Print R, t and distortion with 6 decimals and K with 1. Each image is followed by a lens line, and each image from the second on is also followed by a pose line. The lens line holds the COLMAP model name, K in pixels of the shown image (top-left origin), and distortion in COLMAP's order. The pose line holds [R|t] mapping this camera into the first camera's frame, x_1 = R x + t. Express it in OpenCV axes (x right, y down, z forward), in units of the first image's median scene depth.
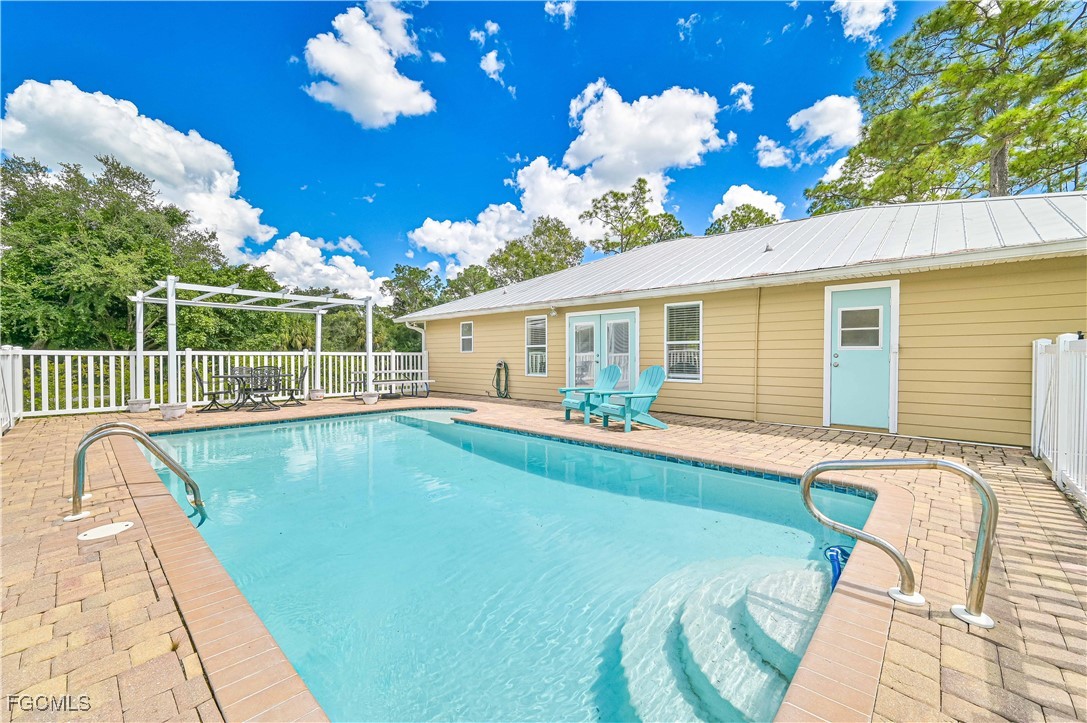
lens RADIAL K [[439.1, 0, 546.4], [0, 439.1, 360.2], [0, 0, 1]] dist [0.000763, 0.000046]
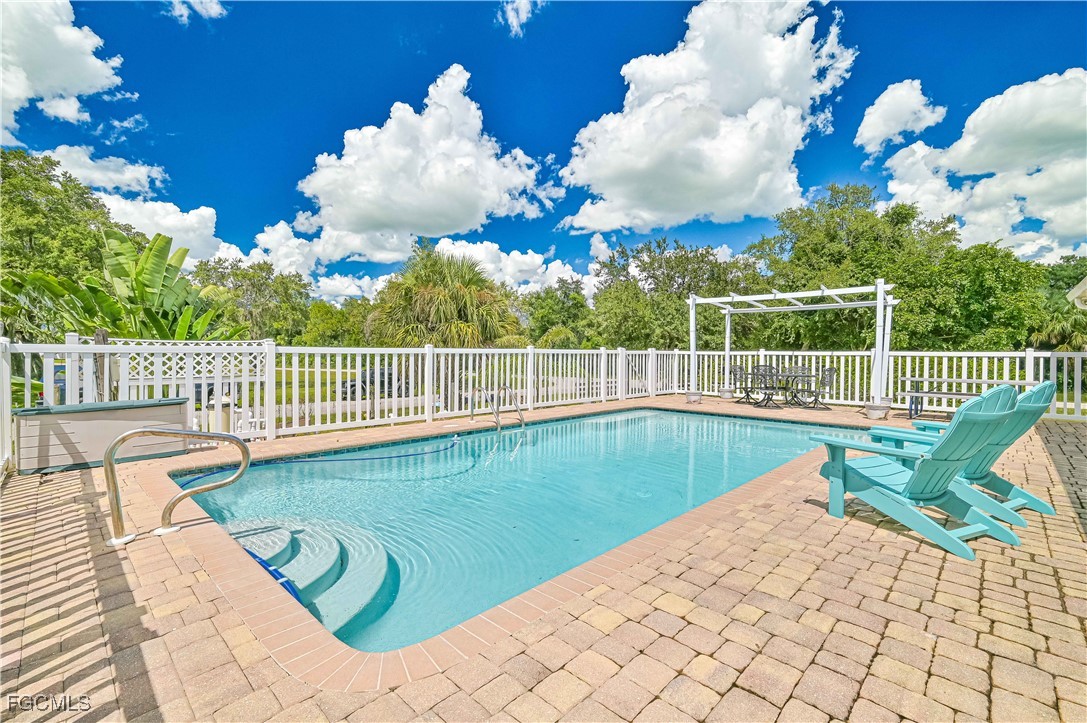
lens RADIAL K [[483.8, 0, 546.3], [0, 483.8, 360.1], [0, 0, 1]] dist [-0.000978, 0.000754]
pose [[-0.013622, 0.015167, -0.999792, 0.455343], [-0.019492, 0.999691, 0.015431, -0.005688], [0.999717, 0.019698, -0.013322, 0.436551]]
